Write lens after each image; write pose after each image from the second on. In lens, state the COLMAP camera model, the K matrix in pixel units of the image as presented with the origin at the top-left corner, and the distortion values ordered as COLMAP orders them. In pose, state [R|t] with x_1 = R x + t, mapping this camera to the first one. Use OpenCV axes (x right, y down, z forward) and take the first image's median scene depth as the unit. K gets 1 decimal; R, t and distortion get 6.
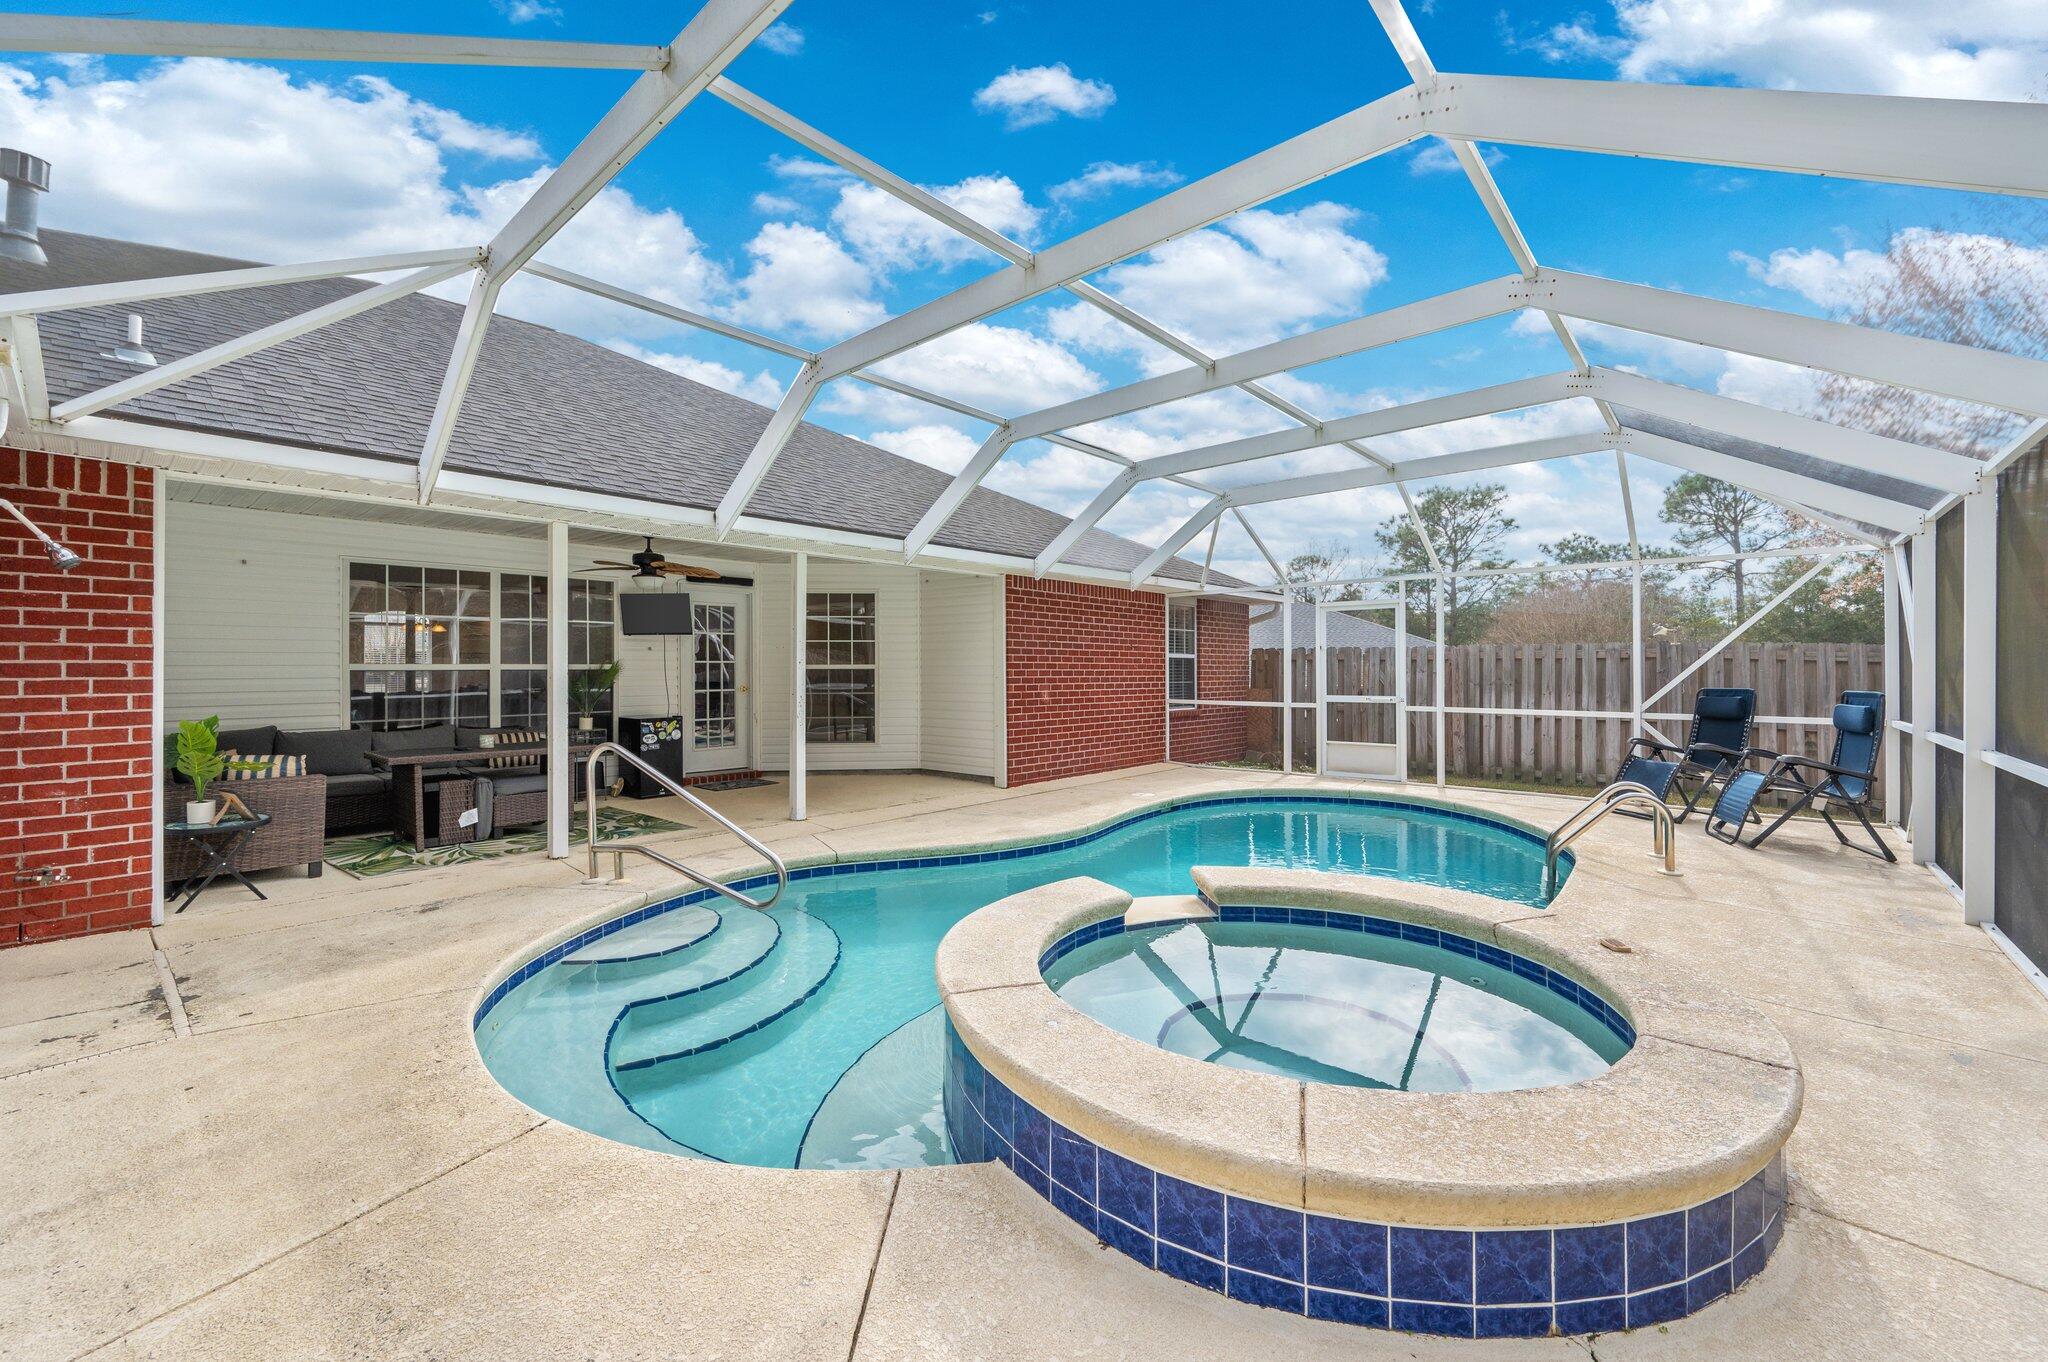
lens RADIAL K [[828.5, 0, 1019.7], [0, 828.5, 672.1], [0, 0, 1]] dist [0.013046, -0.000330]
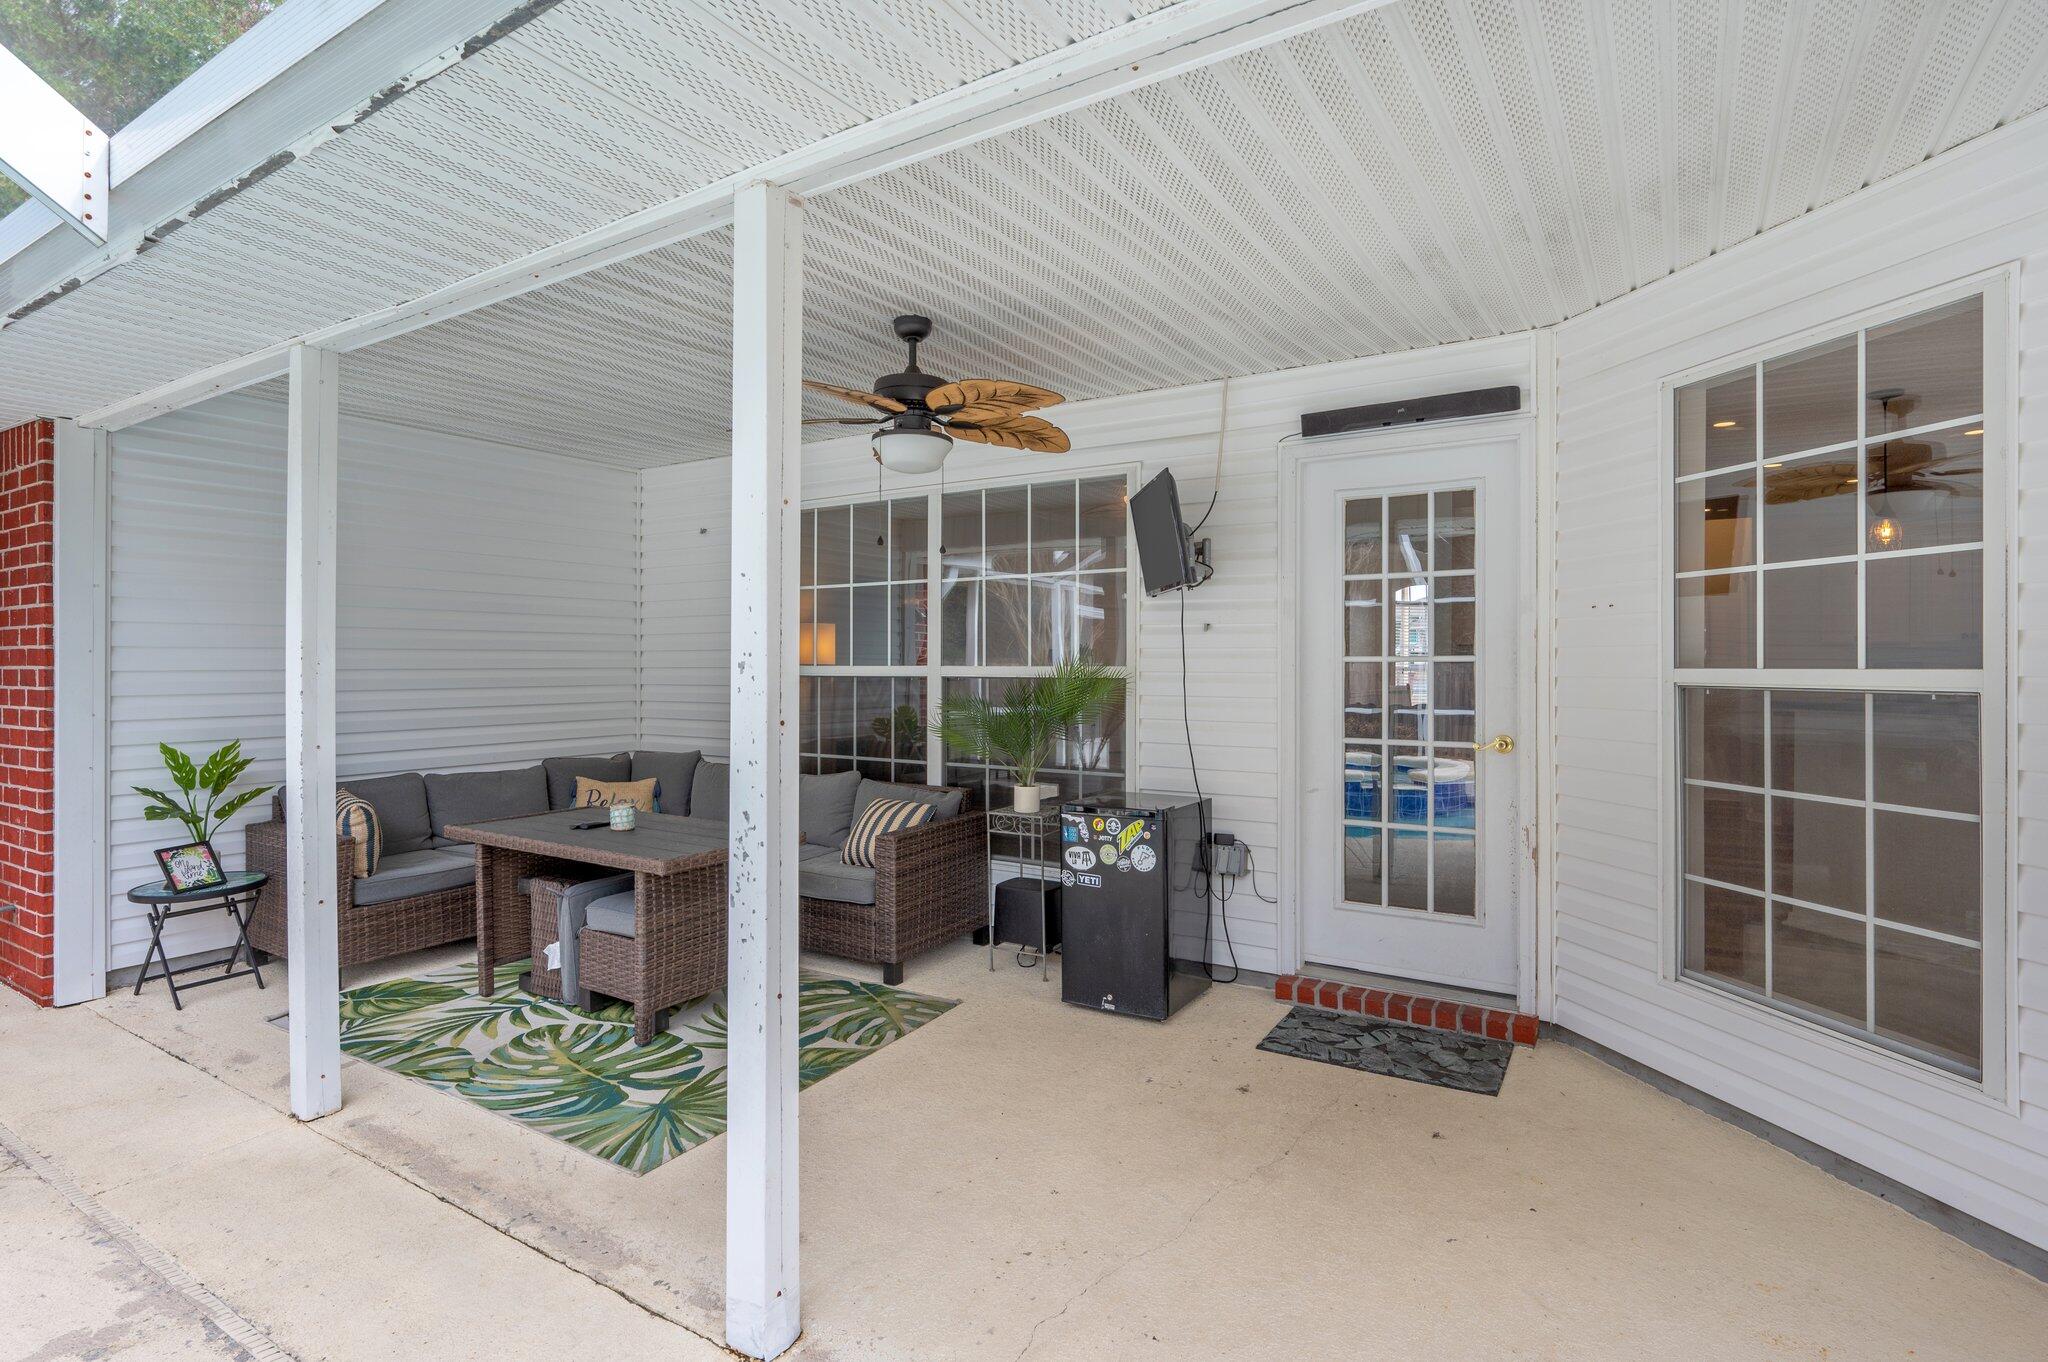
lens RADIAL K [[994.0, 0, 1022.9], [0, 994.0, 673.1], [0, 0, 1]] dist [0.002896, 0.000170]
pose [[0.158336, 0.007929, -0.987354, 0.011679], [-0.006975, 0.999952, 0.006912, -0.009644], [0.987361, 0.005792, 0.158383, 0.890467]]
